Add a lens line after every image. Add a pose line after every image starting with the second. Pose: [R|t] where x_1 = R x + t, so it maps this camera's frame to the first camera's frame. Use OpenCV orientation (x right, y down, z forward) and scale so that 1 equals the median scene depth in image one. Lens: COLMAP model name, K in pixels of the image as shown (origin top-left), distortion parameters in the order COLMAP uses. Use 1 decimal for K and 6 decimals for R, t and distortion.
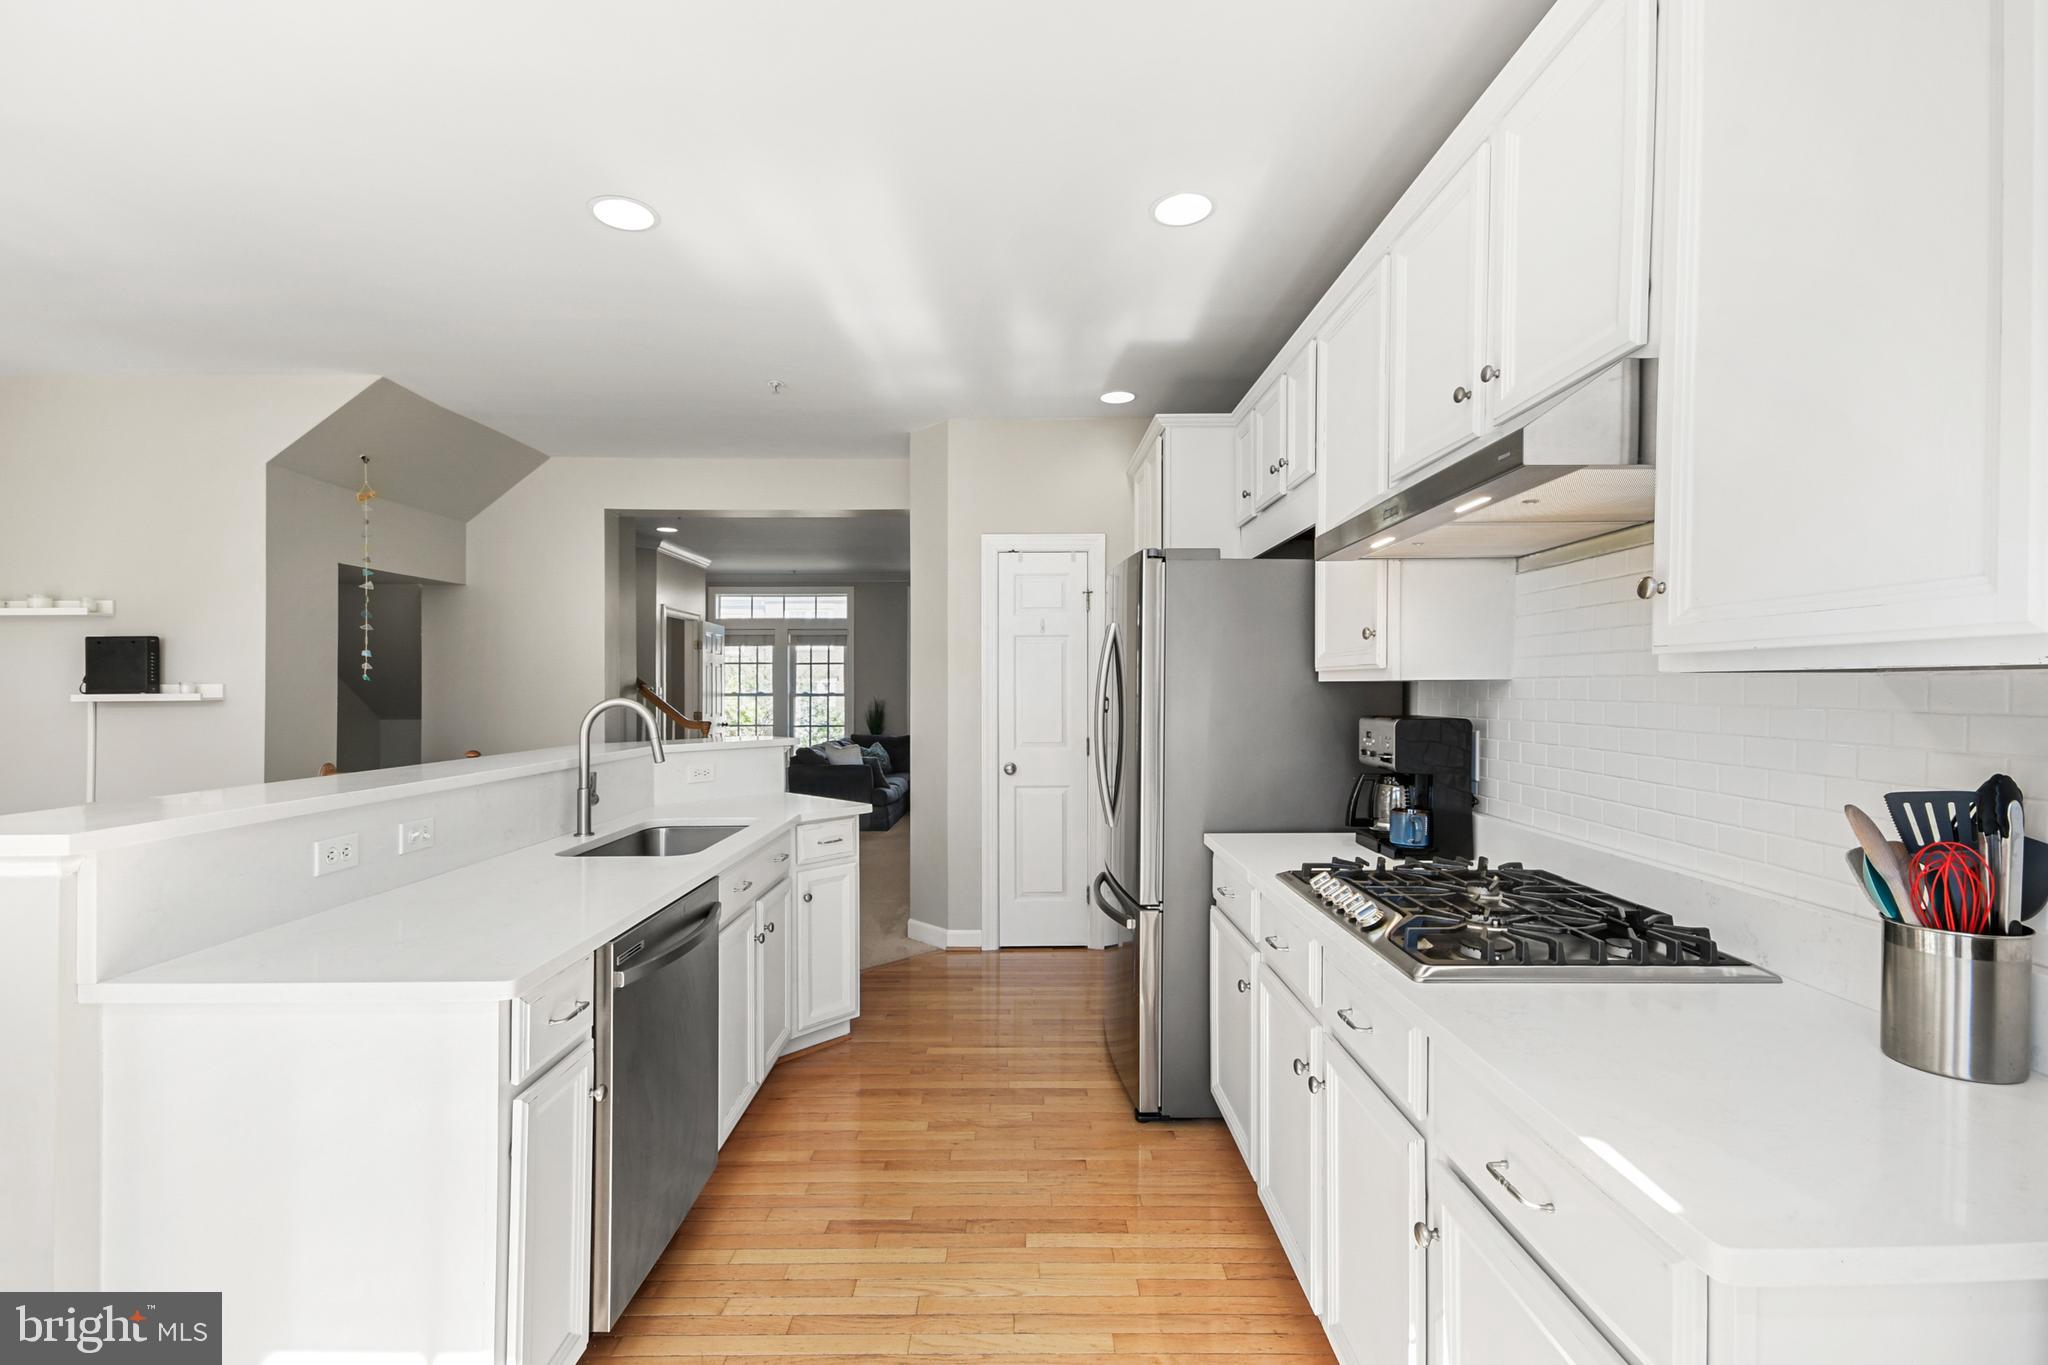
lens RADIAL K [[898.6, 0, 994.1], [0, 898.6, 687.6], [0, 0, 1]] dist [-0.025357, 0.027435]
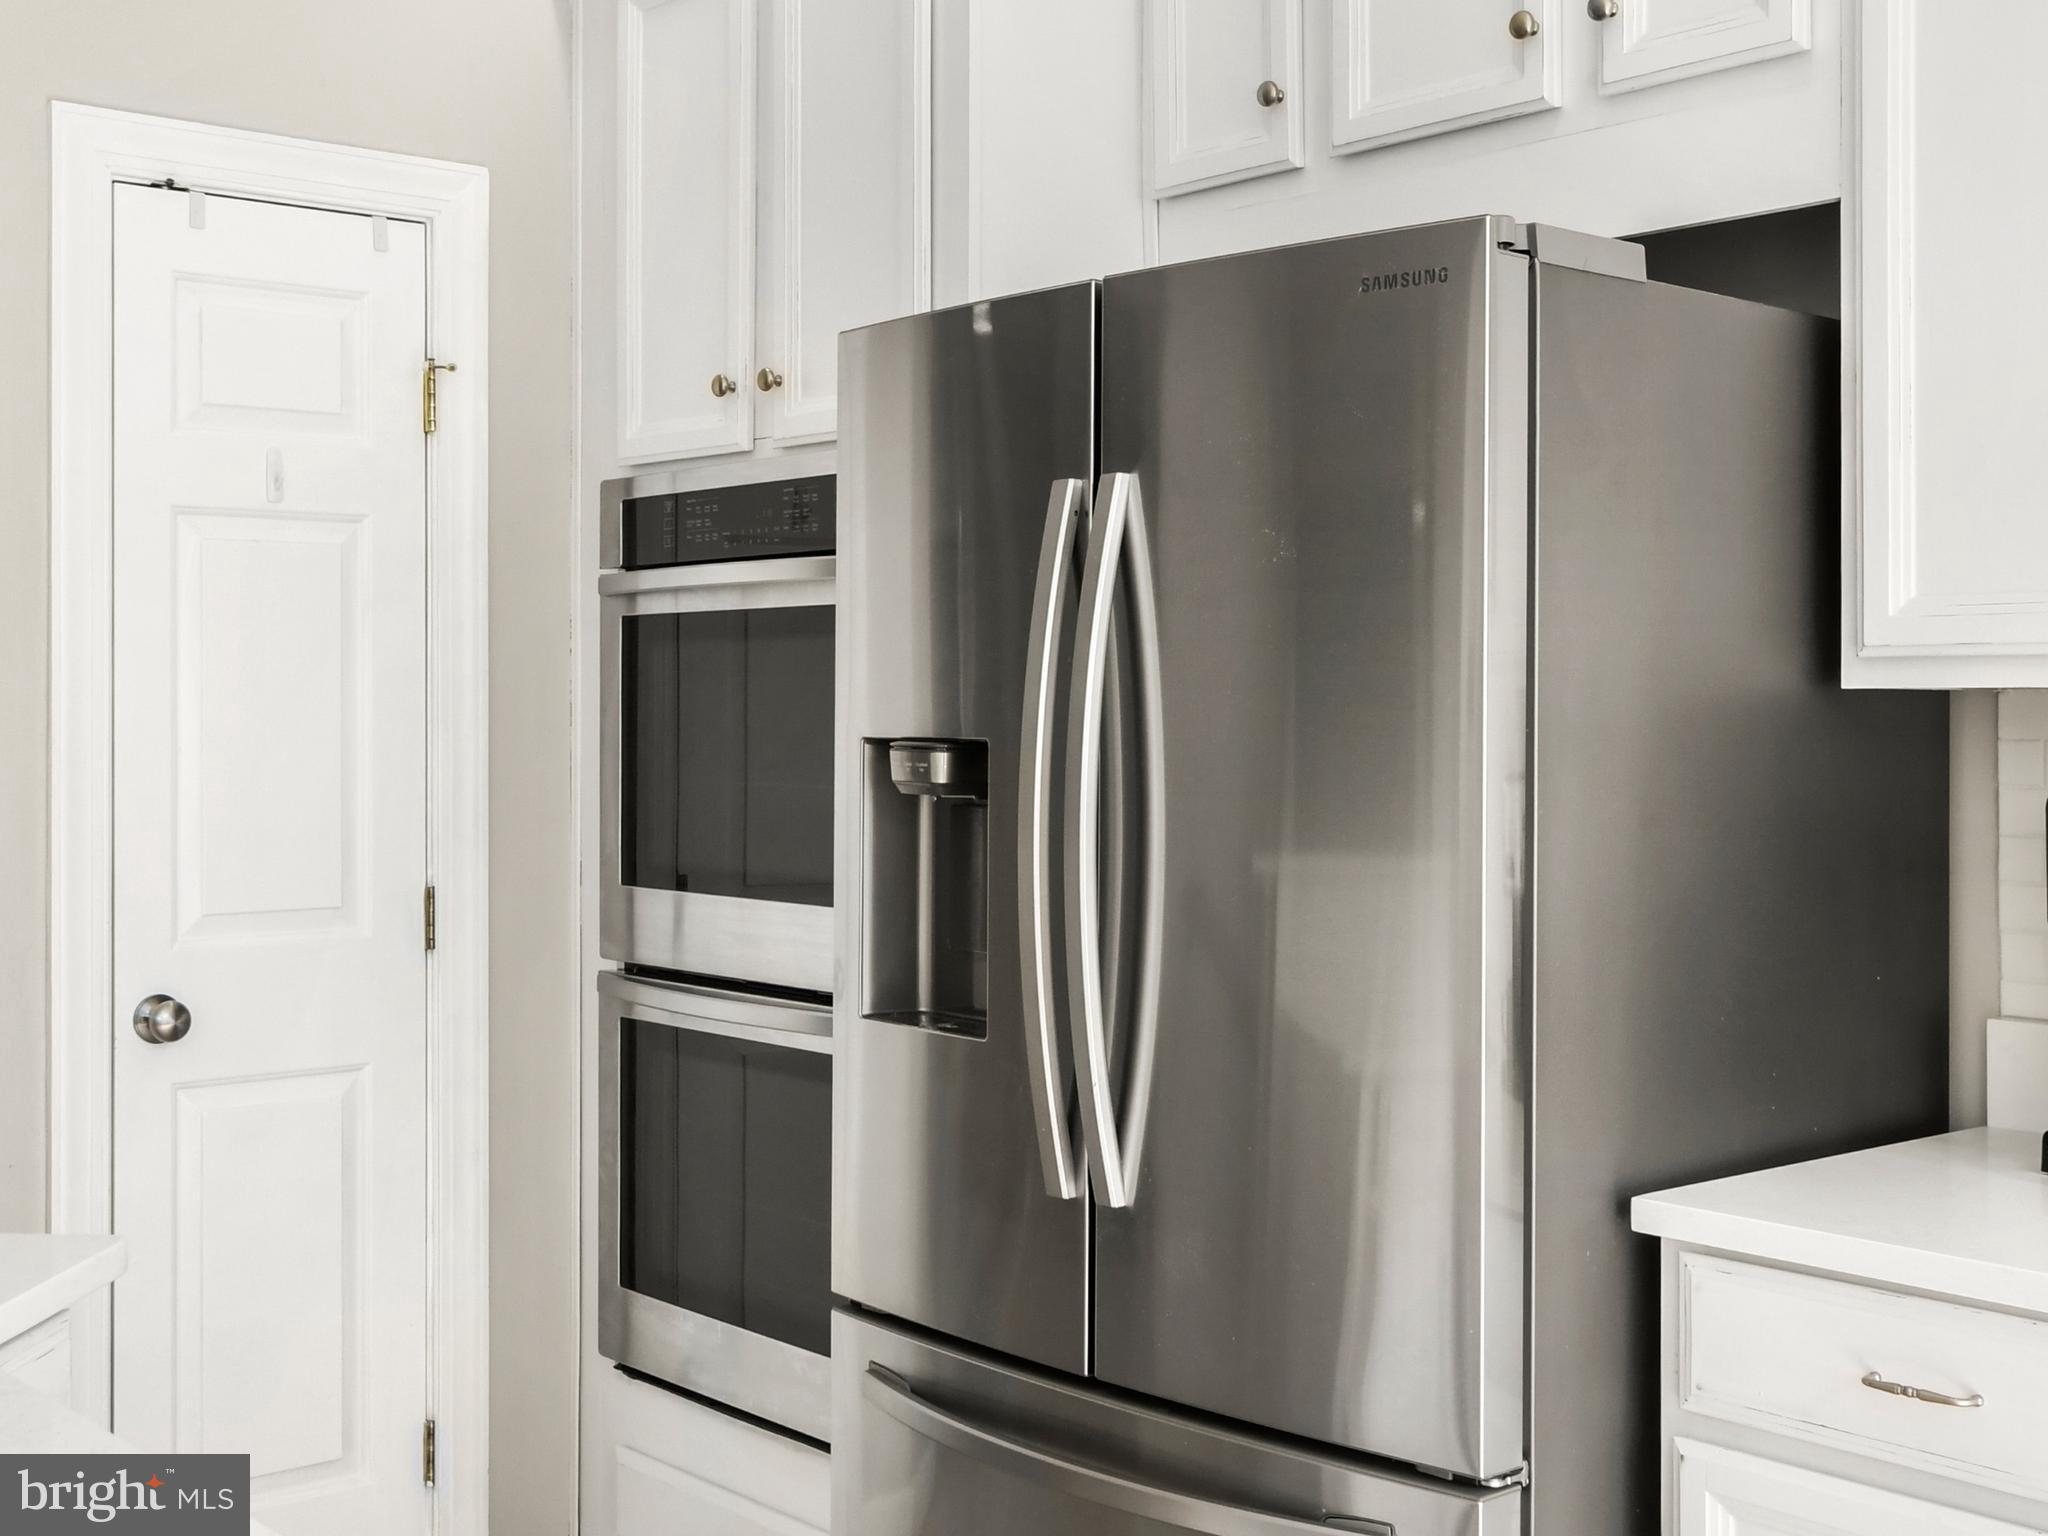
lens RADIAL K [[2552.6, 0, 1014.7], [0, 2552.6, 680.5], [0, 0, 1]] dist [0.001552, 0.021572]
pose [[0.764859, 0.011836, 0.644089, -0.323604], [-0.003005, 0.999886, -0.014806, 0.003348], [-0.644191, 0.009389, 0.764807, 0.332314]]
